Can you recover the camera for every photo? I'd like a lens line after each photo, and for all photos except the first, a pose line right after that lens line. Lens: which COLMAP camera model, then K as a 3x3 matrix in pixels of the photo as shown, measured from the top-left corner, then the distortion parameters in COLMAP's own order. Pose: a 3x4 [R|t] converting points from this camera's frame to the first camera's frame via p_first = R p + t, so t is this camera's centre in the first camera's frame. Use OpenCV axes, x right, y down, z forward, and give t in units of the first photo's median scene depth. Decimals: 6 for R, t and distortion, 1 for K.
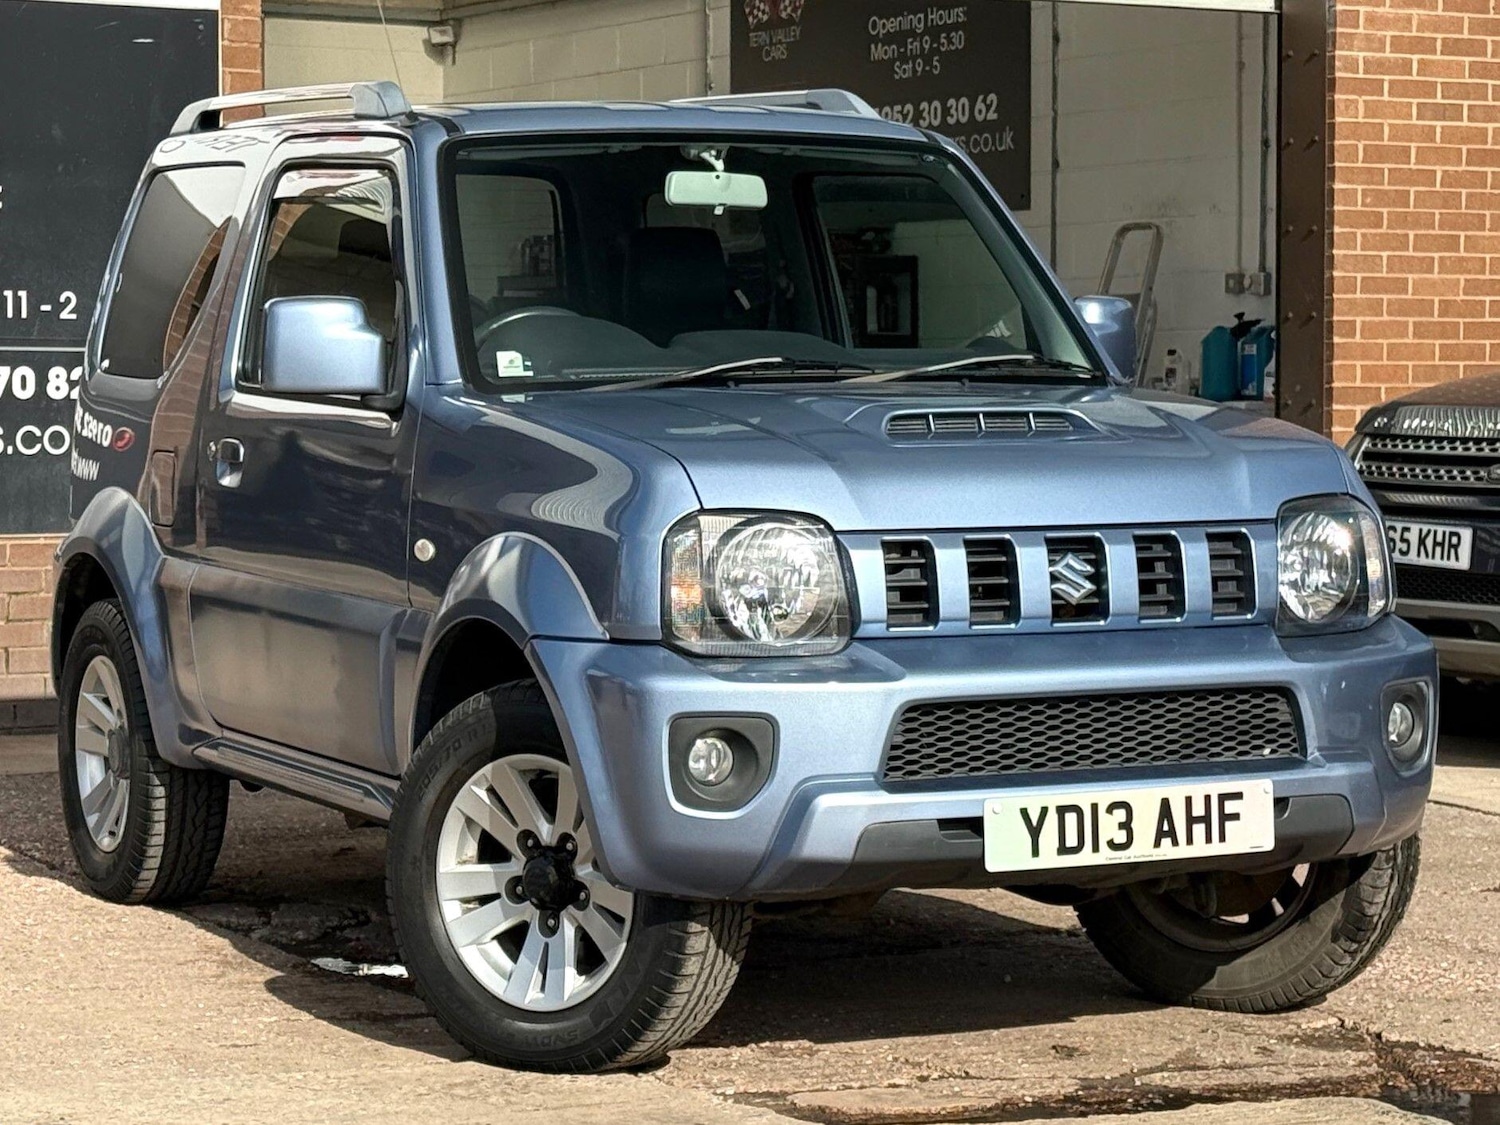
lens RADIAL K [[4022.3, 0, 678.1], [0, 4022.3, 470.8], [0, 0, 1]] dist [0.105302, 0.000000]
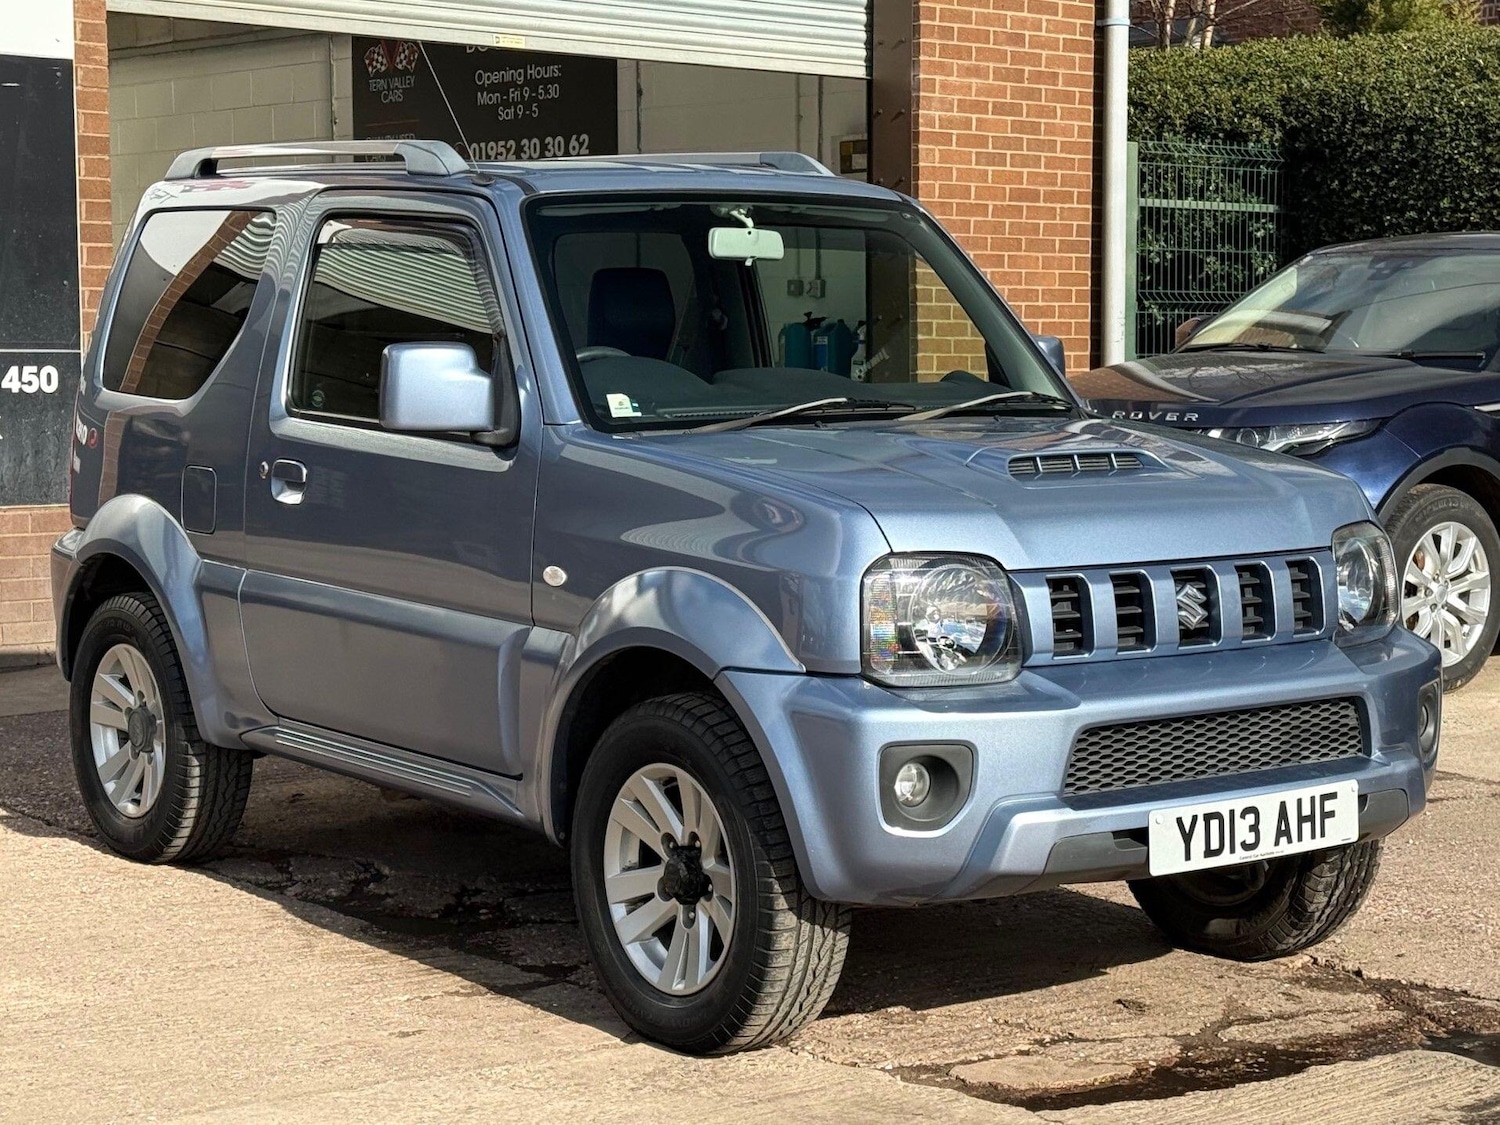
lens RADIAL K [[2900.1, 0, 712.0], [0, 2900.1, 557.4], [0, 0, 1]] dist [0.111671, 0.000000]
pose [[0.979863, -0.012585, 0.199276, -0.170891], [0.001350, 0.998407, 0.056413, -0.028869], [-0.199669, -0.055008, 0.978318, 0.204414]]
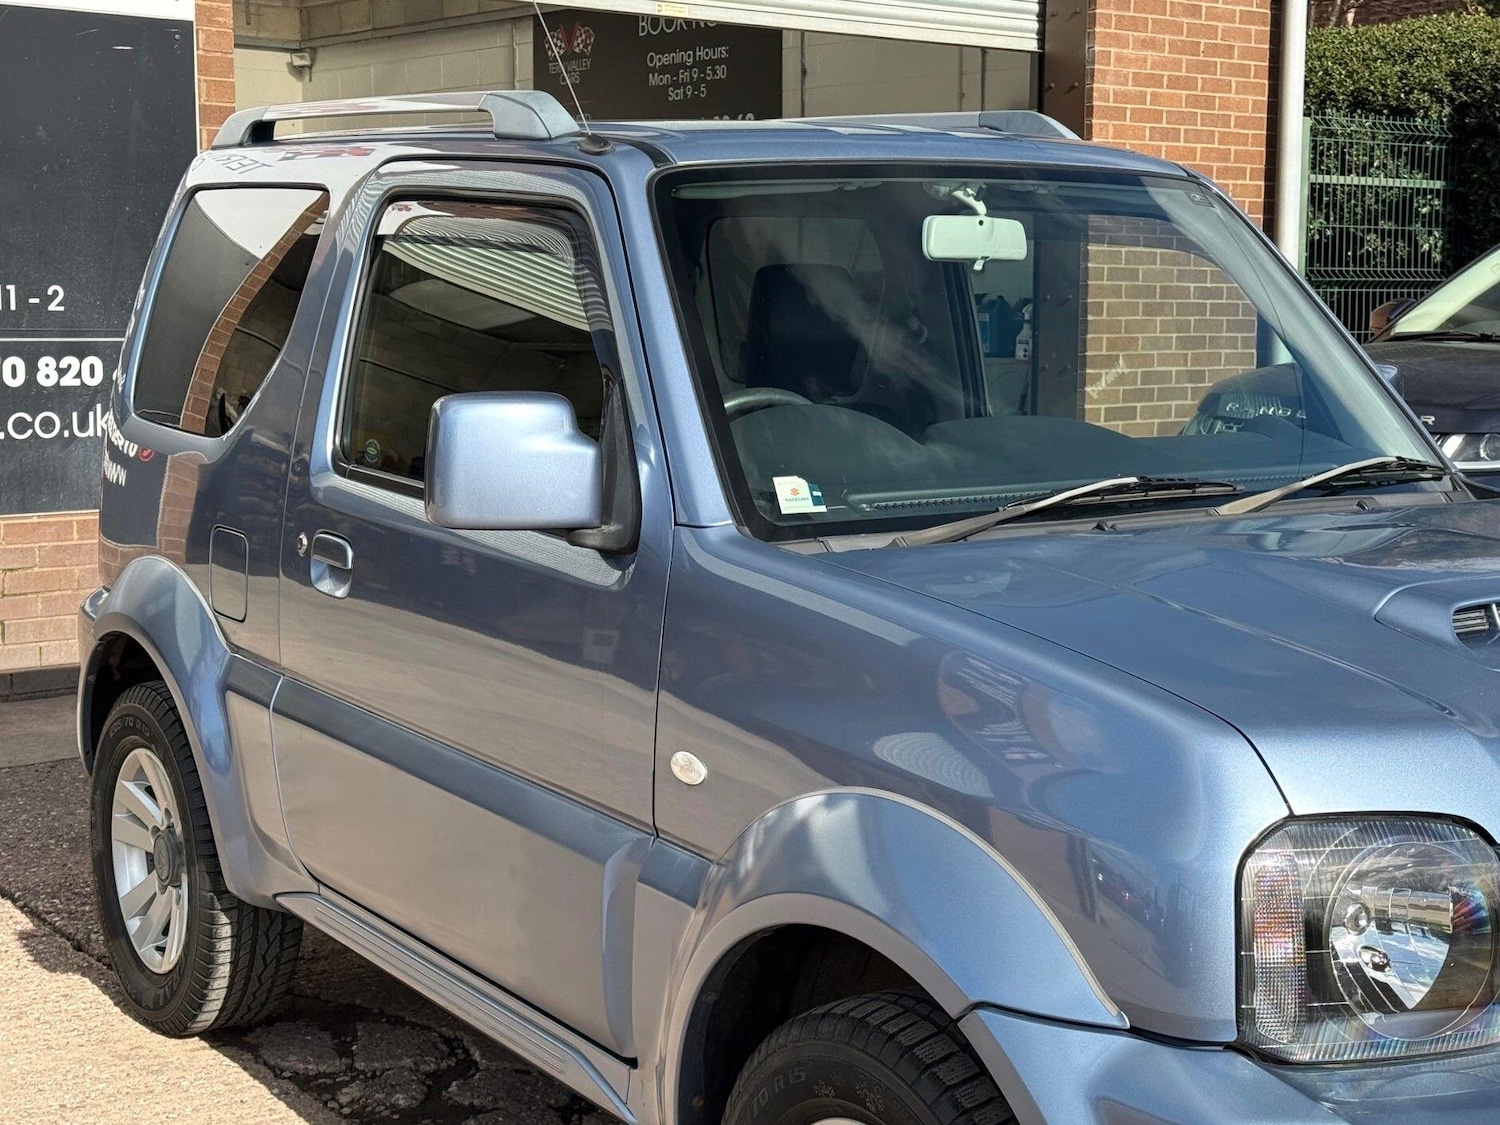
lens RADIAL K [[2336.3, 0, 734.9], [0, 2336.3, 522.3], [0, 0, 1]] dist [0.120473, 0.000000]
pose [[0.988665, -0.007820, 0.149934, -0.110365], [-0.004269, 0.996775, 0.080134, -0.053152], [-0.150077, -0.079866, 0.985443, 0.574202]]
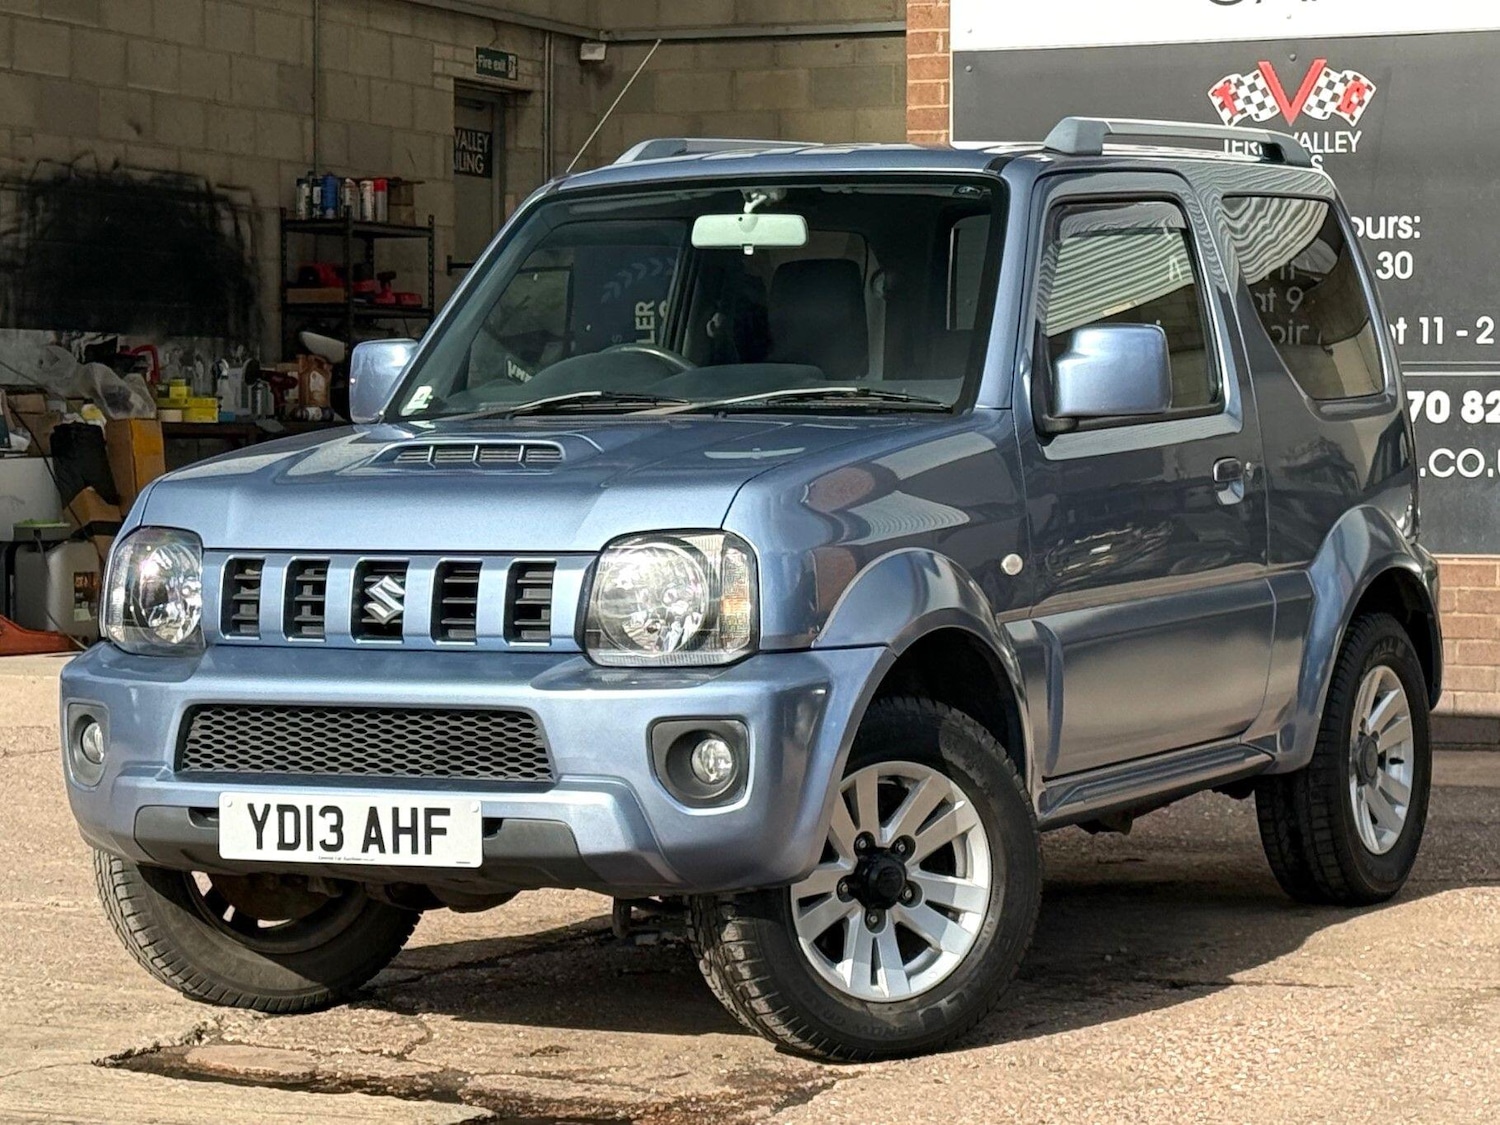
lens RADIAL K [[4022.3, 0, 714.8], [0, 4022.3, 608.8], [0, 0, 1]] dist [0.105302, 0.000000]
pose [[0.605704, 0.039433, -0.794713, 0.881977], [-0.014615, 0.999154, 0.038437, -0.011755], [0.795556, -0.011667, 0.605768, 0.368492]]
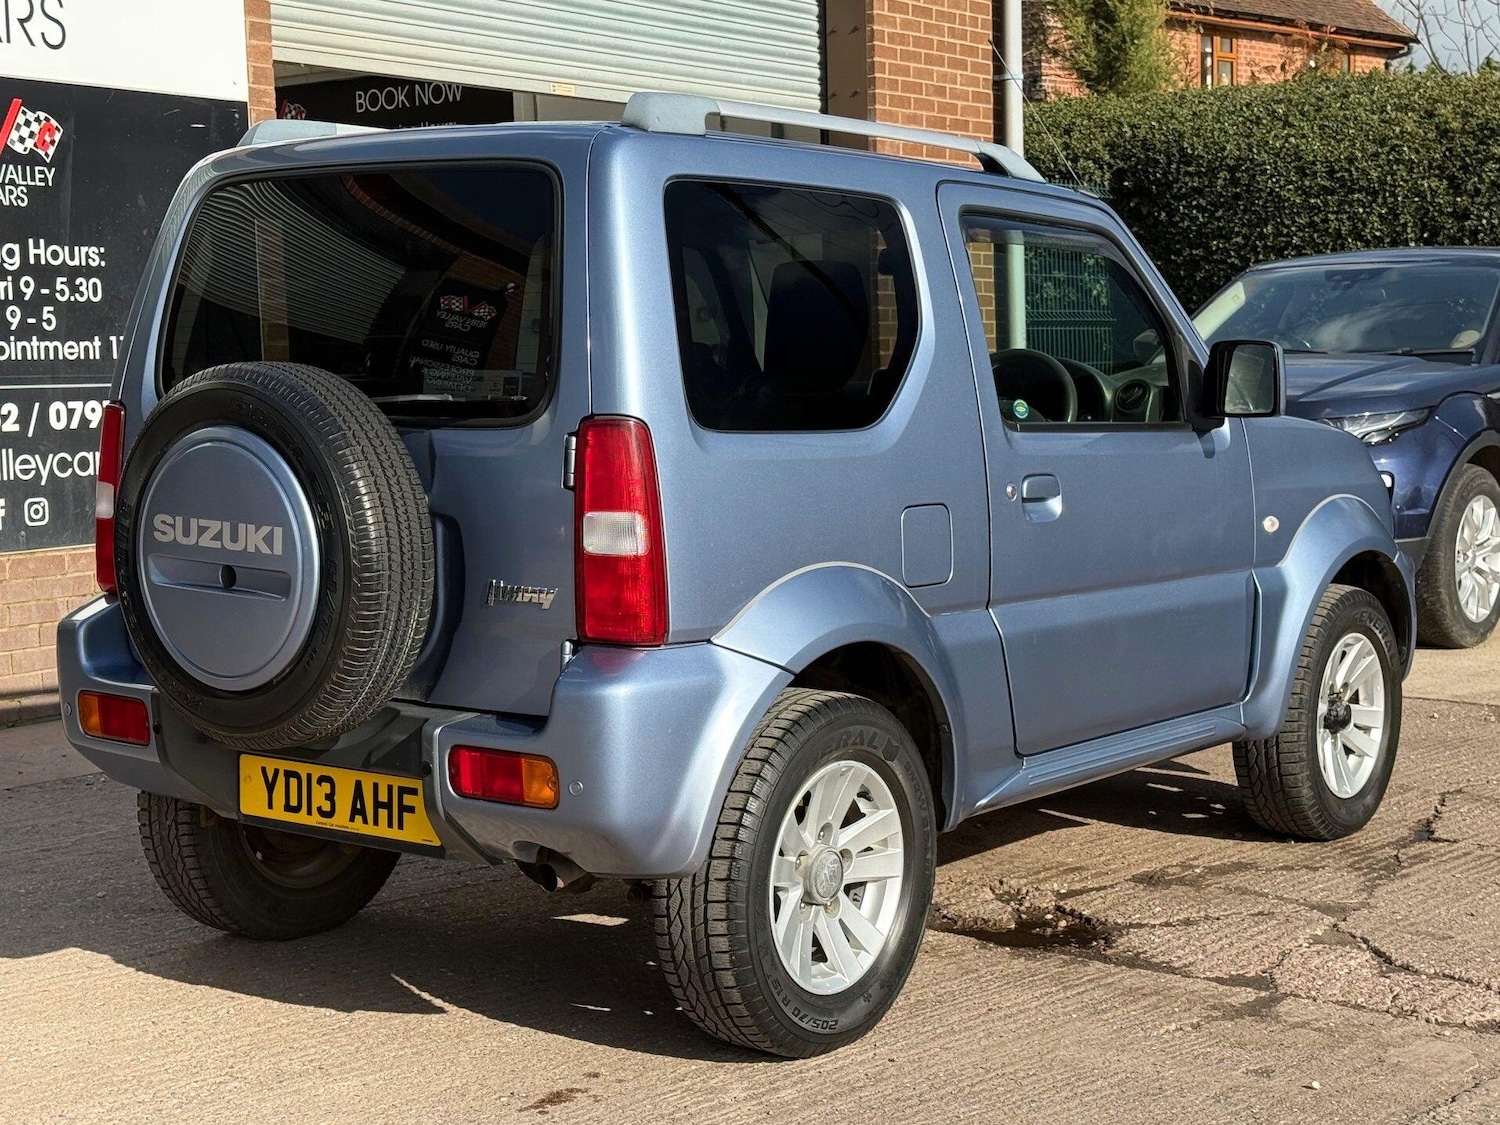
lens RADIAL K [[2336.3, 0, 728.0], [0, 2336.3, 545.9], [0, 0, 1]] dist [0.120473, 0.000000]
pose [[0.921243, -0.053417, 0.385303, -0.434570], [0.032029, 0.997579, 0.061720, -0.032294], [-0.387668, -0.044519, 0.920724, 0.461450]]
